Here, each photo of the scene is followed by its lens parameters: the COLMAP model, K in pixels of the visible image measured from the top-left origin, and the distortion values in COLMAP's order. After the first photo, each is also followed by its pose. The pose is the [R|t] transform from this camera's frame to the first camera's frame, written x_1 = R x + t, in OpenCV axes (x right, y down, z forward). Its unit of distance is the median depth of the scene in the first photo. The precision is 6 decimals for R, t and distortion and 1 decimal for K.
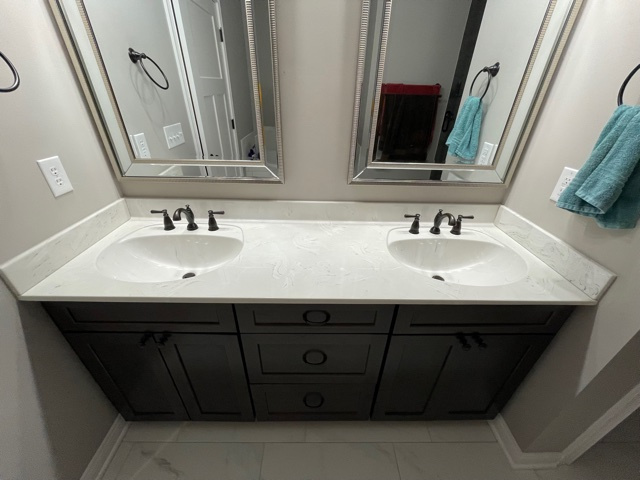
lens RADIAL K [[257.1, 0, 320.2], [0, 257.1, 238.7], [0, 0, 1]] dist [0.001214, 0.000260]
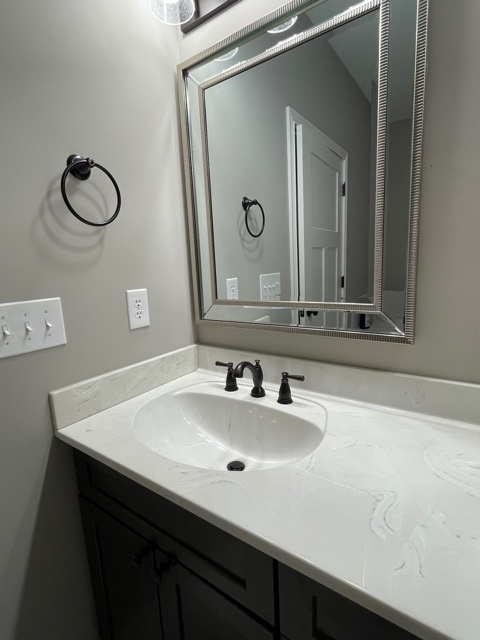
lens RADIAL K [[316.4, 0, 238.9], [0, 316.4, 317.9], [0, 0, 1]] dist [-0.001994, -0.001718]
pose [[0.811576, 0.037941, -0.583014, -0.050009], [-0.234984, 0.934816, -0.266271, 0.005141], [0.534909, 0.353099, 0.767590, 0.251471]]
